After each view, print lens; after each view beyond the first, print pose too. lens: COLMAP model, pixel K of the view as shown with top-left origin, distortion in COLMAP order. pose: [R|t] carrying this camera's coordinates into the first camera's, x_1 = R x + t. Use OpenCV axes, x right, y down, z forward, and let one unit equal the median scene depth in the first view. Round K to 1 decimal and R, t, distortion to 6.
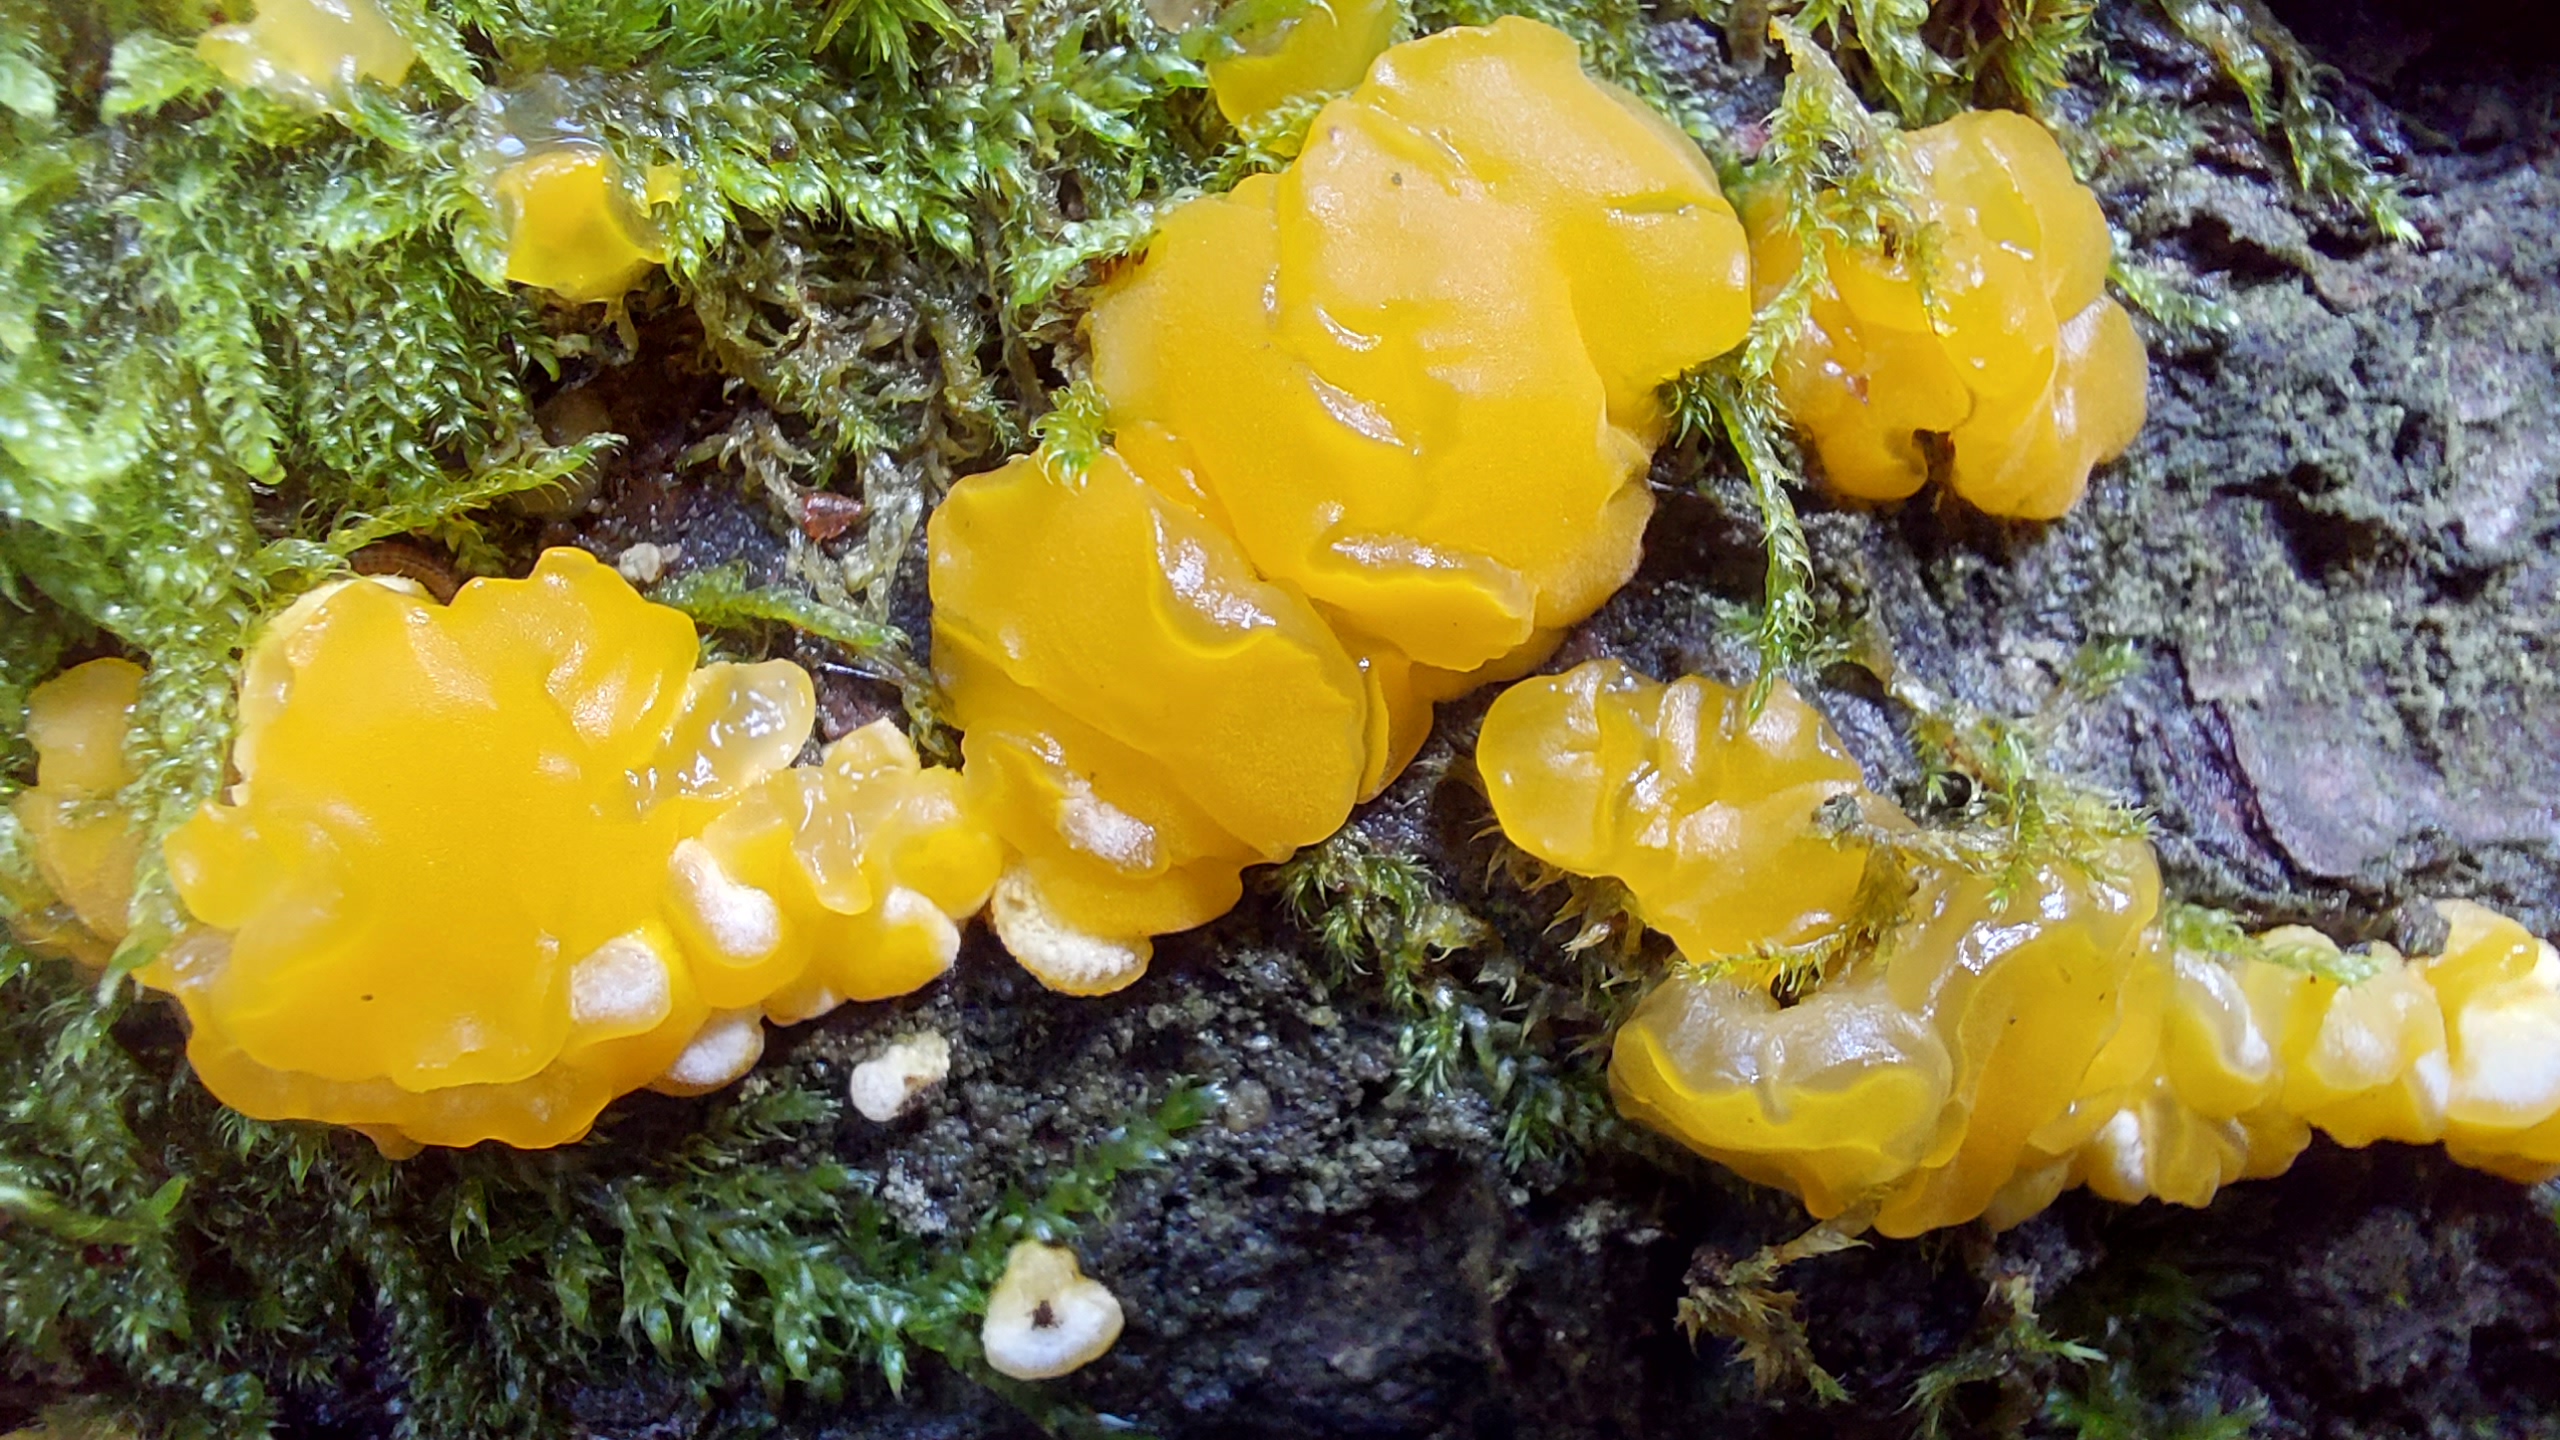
lens RADIAL K [[1849.9, 0, 1271.6], [0, 1849.9, 727.2], [0, 0, 1]] dist [-0.025605, 0.002273]
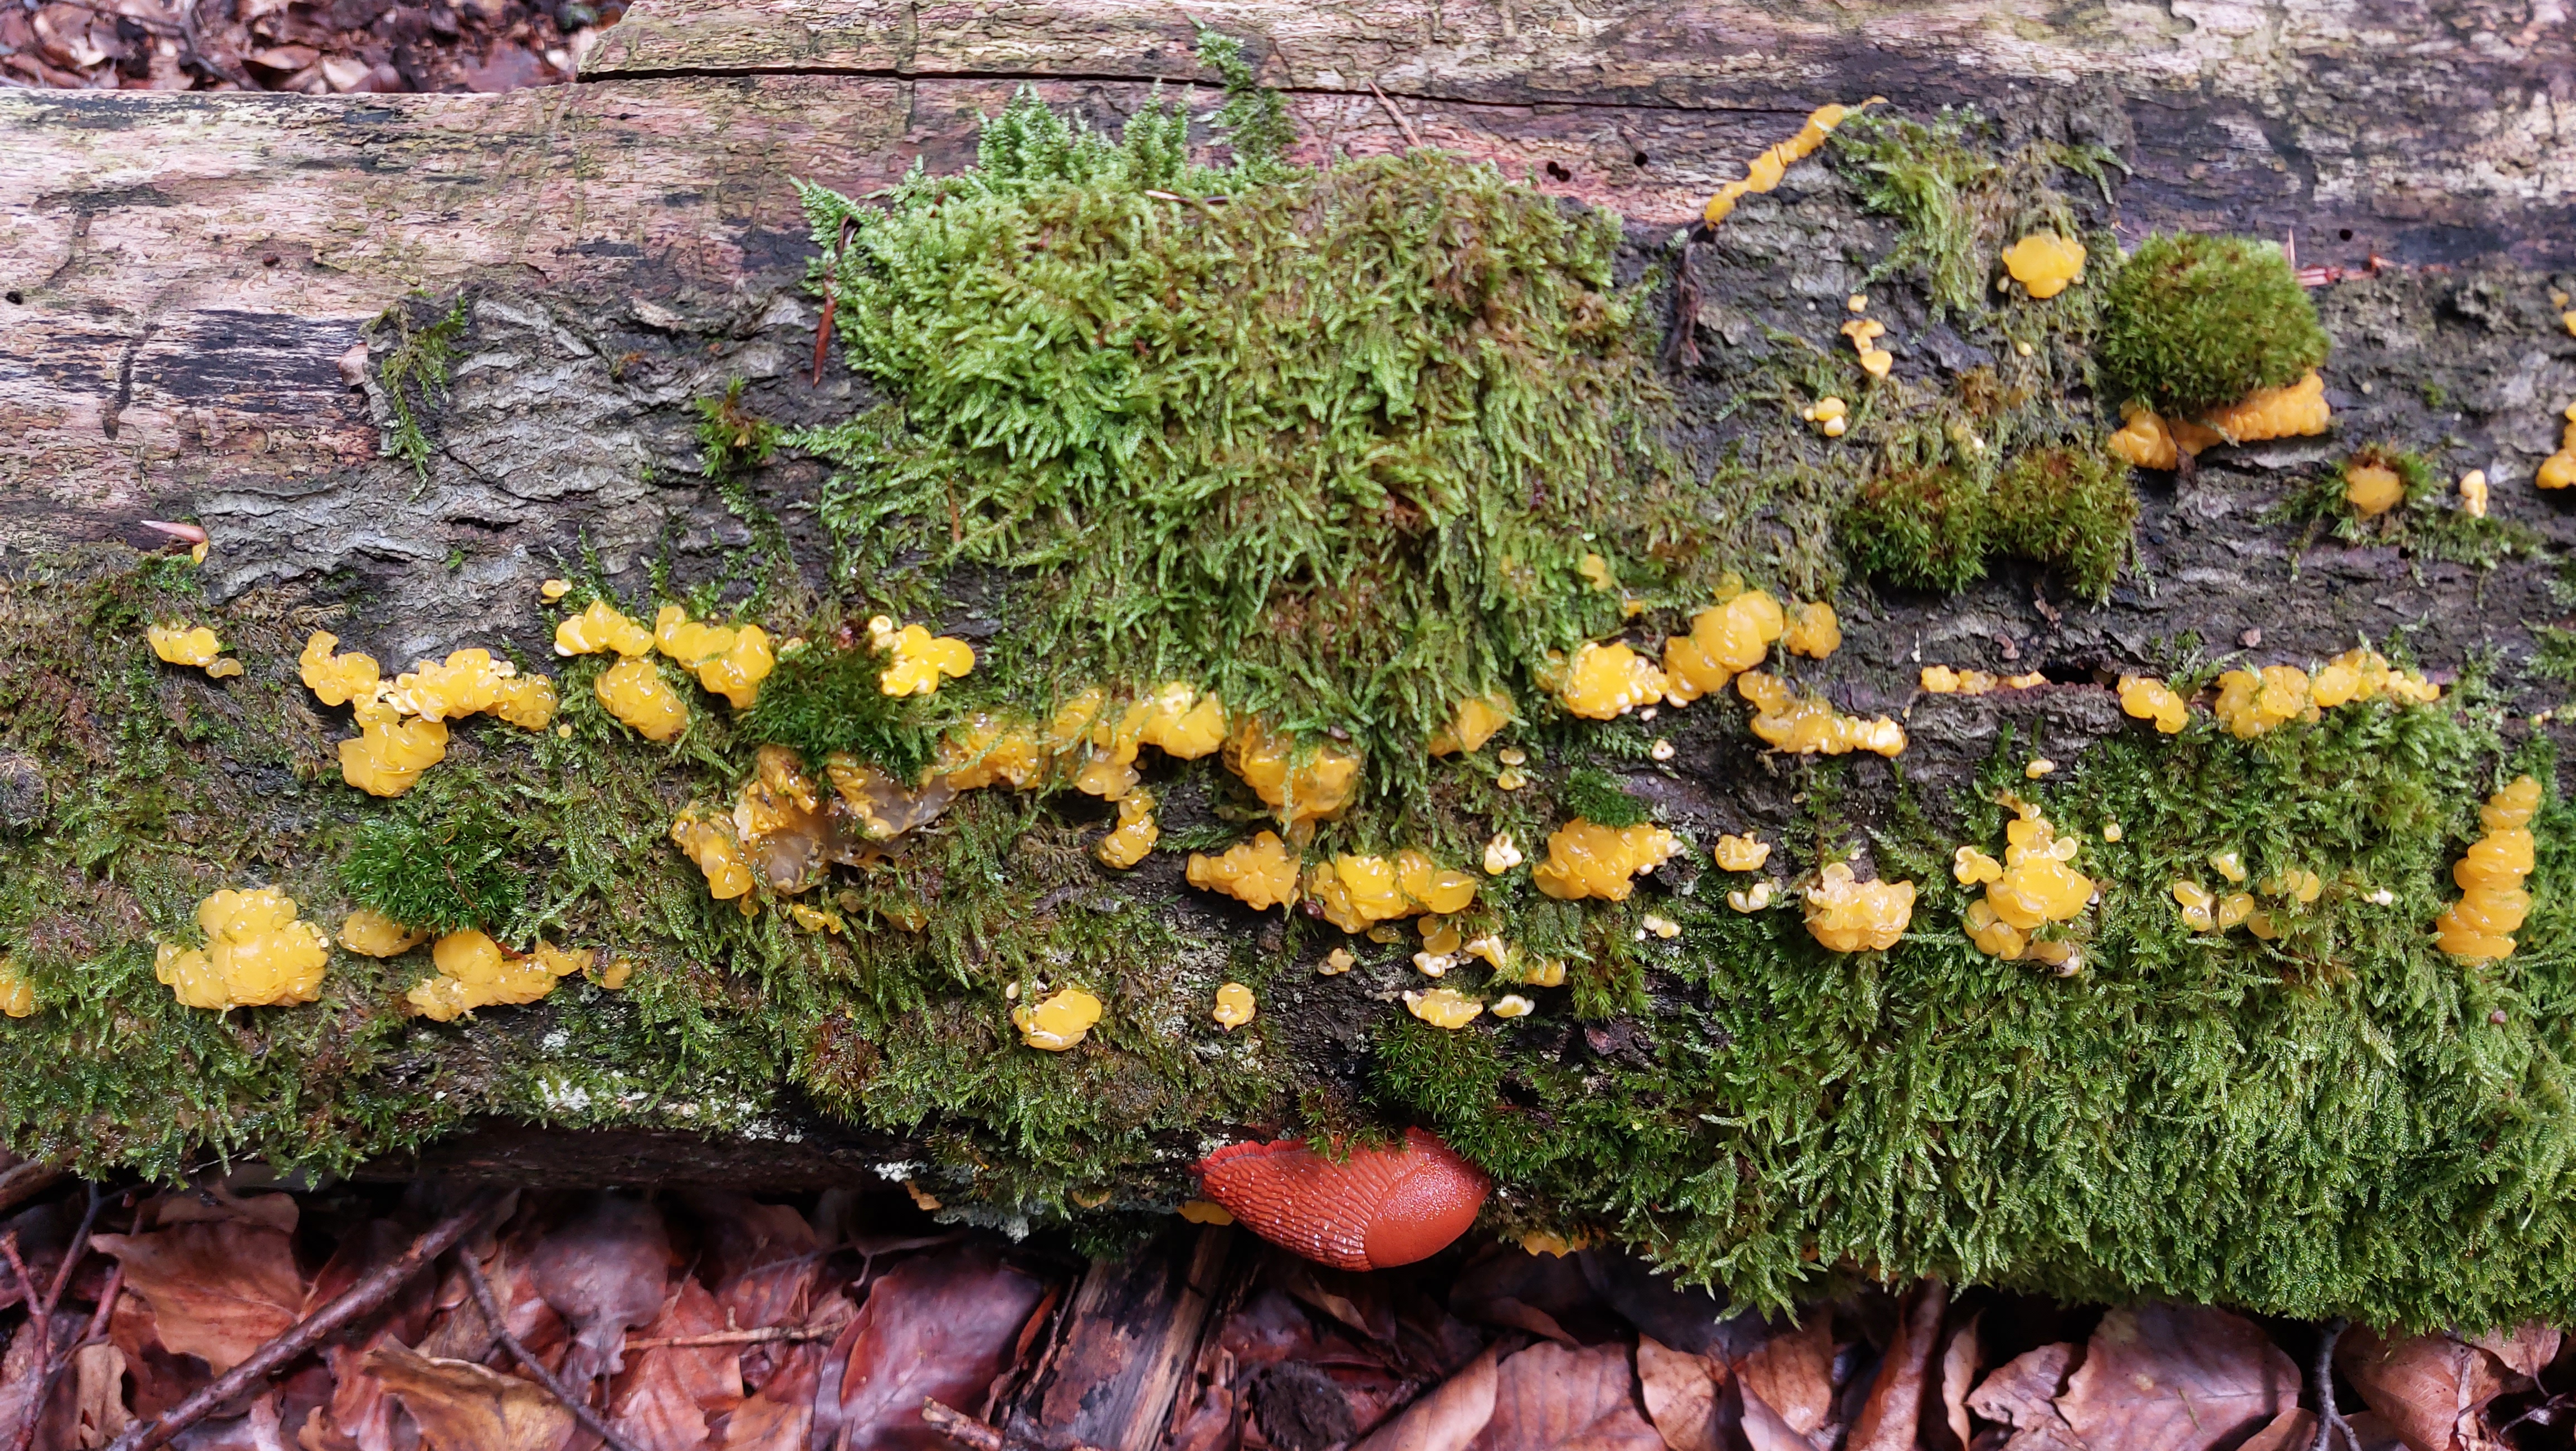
lens RADIAL K [[1726.5, 0, 1274.9], [0, 1726.5, 727.6], [0, 0, 1]] dist [0.056552, -0.036183]
pose [[0.987216, 0.111390, -0.114004, -0.922296], [-0.085618, 0.973908, 0.210175, -1.120319], [0.134441, -0.197727, 0.970994, -6.117966]]
